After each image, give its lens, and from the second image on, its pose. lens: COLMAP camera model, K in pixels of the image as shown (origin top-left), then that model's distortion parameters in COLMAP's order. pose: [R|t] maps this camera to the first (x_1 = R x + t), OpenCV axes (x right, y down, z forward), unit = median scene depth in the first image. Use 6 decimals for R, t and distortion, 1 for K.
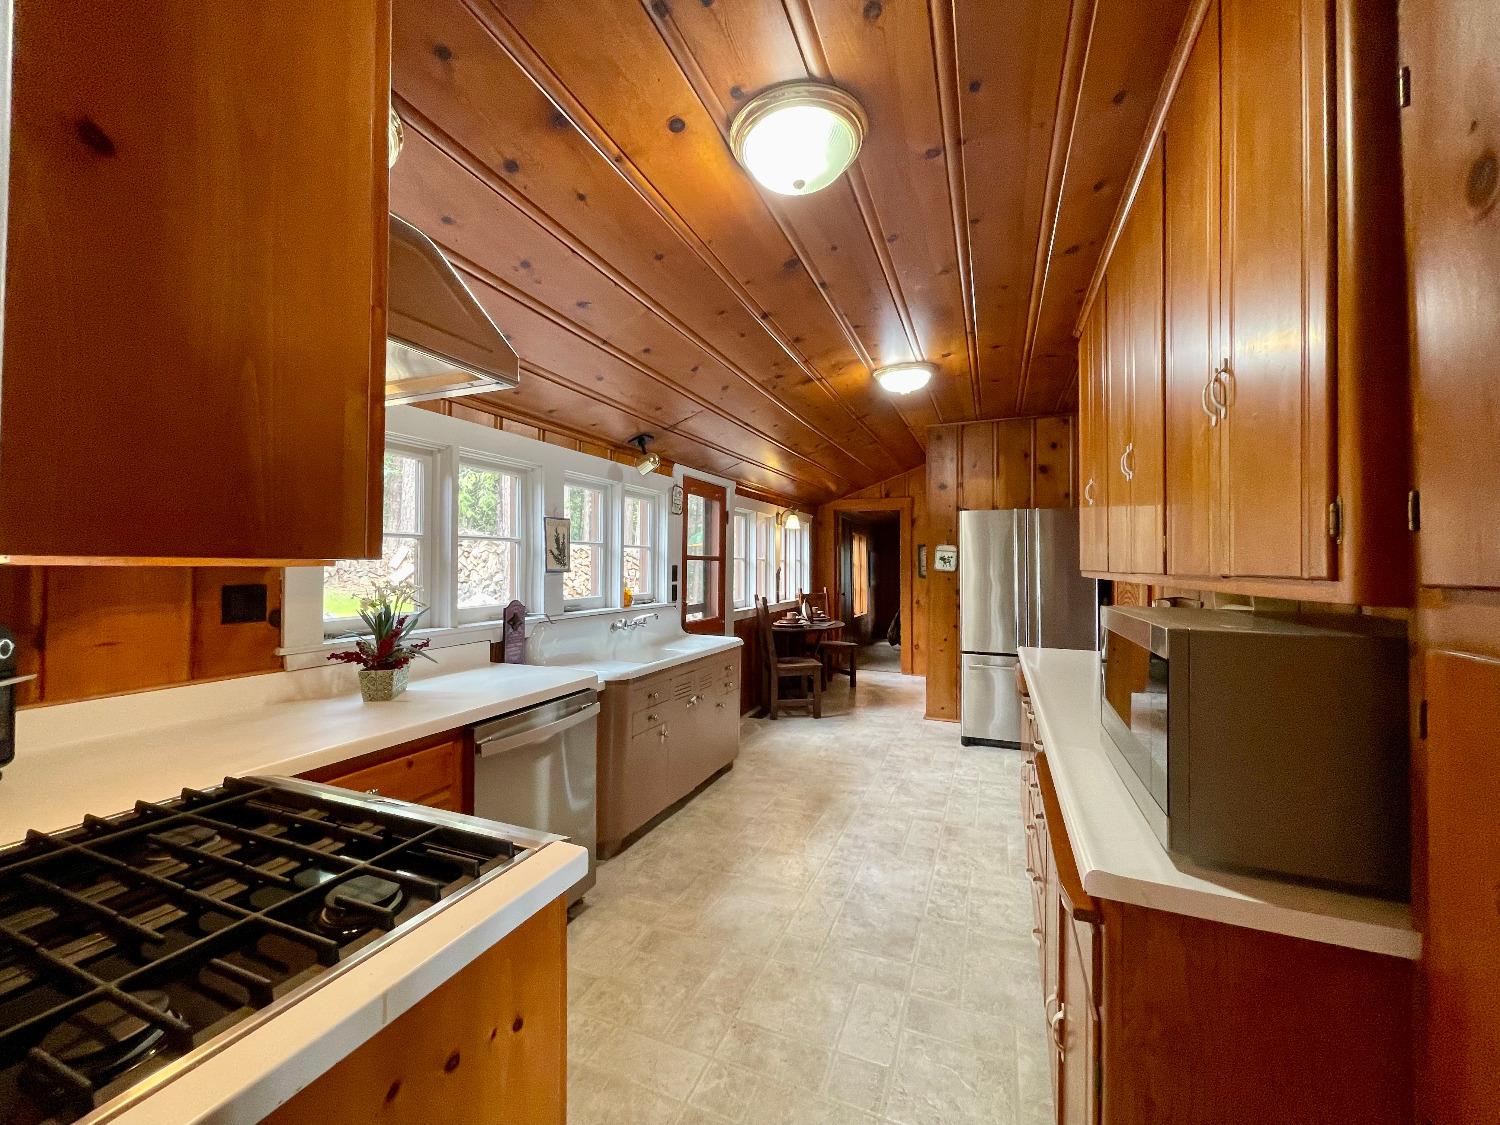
lens RADIAL K [[600.5, 0, 747.1], [0, 600.5, 551.1], [0, 0, 1]] dist [0.004039, 0.000204]
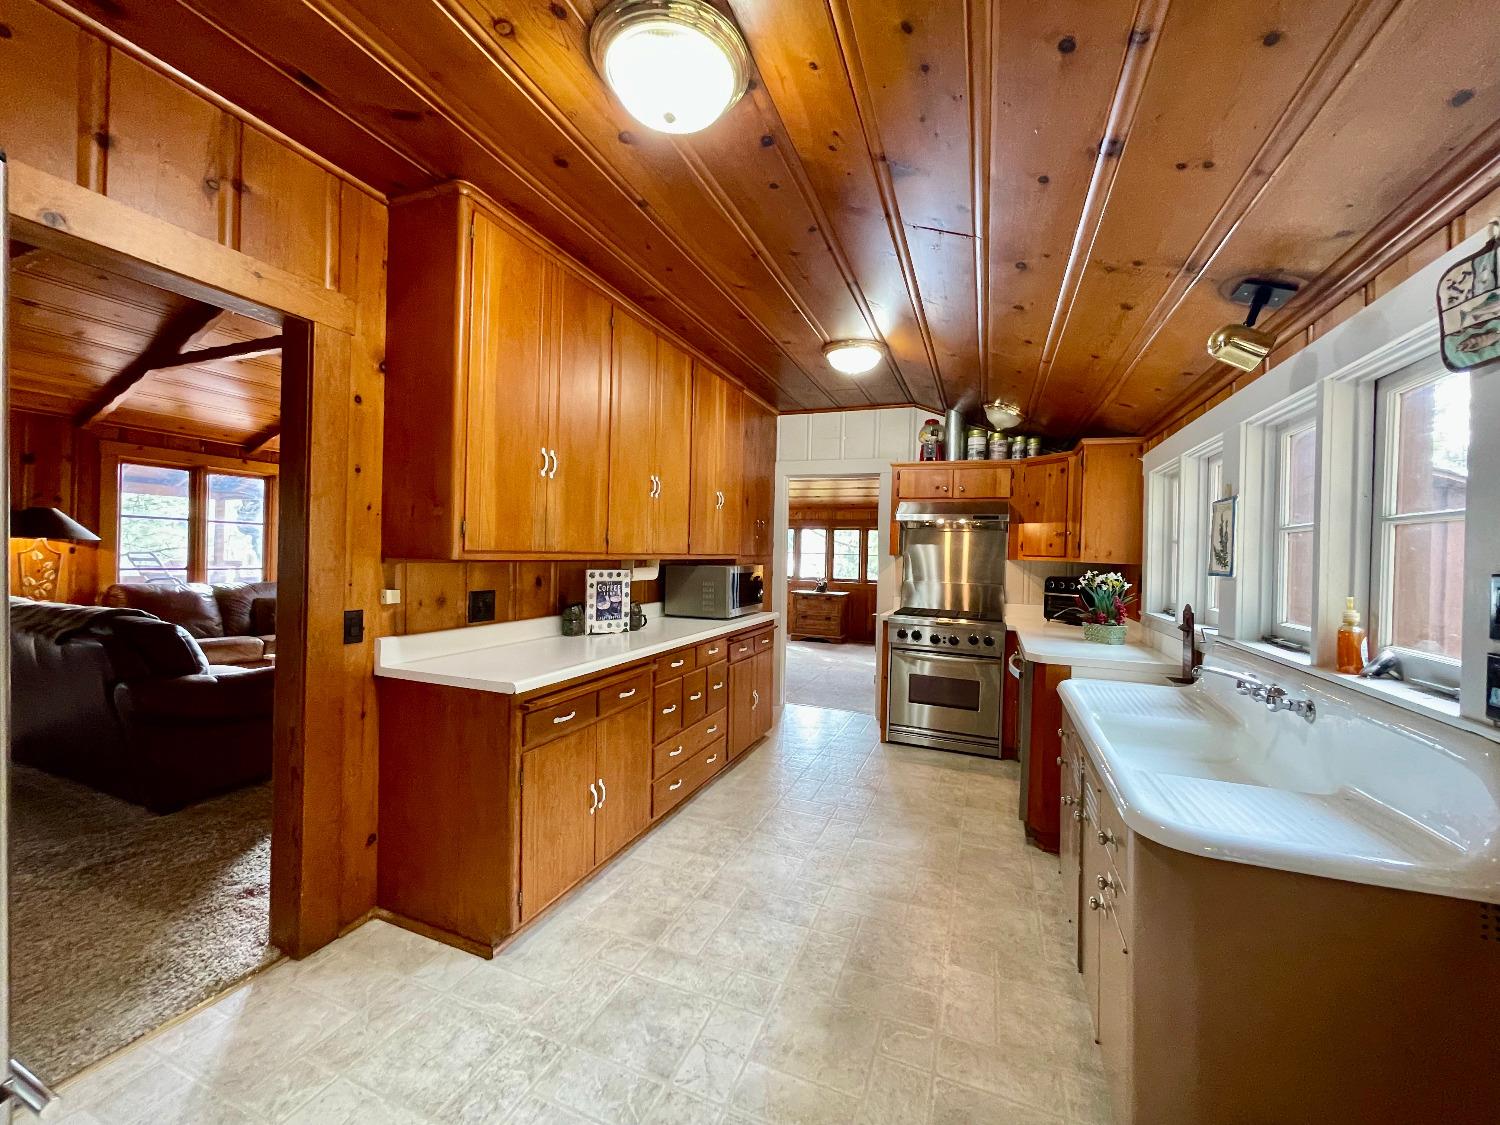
lens RADIAL K [[600.5, 0, 751.7], [0, 600.5, 555.8], [0, 0, 1]] dist [0.004039, 0.000204]
pose [[-0.999344, -0.032561, -0.015860, 0.145568], [-0.032311, 0.999353, -0.015801, 0.023707], [0.016364, -0.015279, -0.999749, 0.981076]]
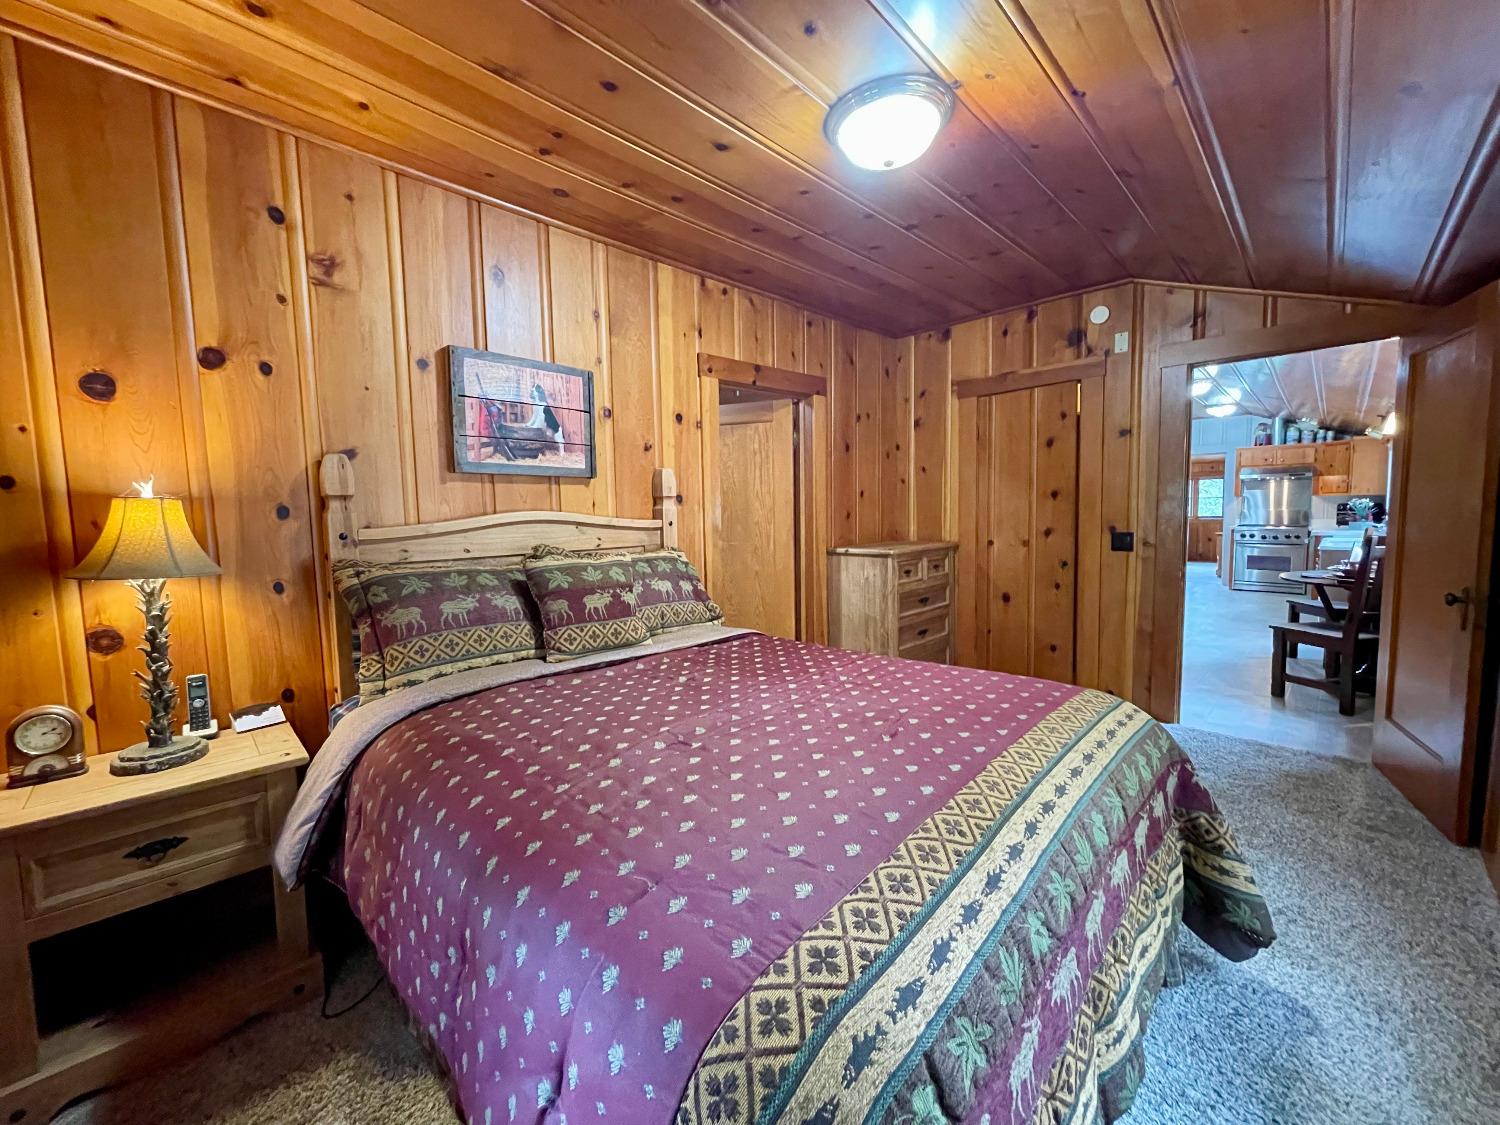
lens RADIAL K [[600.5, 0, 737.8], [0, 600.5, 557.3], [0, 0, 1]] dist [0.004039, 0.000204]
pose [[-0.925150, -0.017062, 0.379219, 0.485204], [0.009530, 0.997631, 0.068134, 0.040543], [-0.379483, 0.066648, -0.922795, 1.952192]]
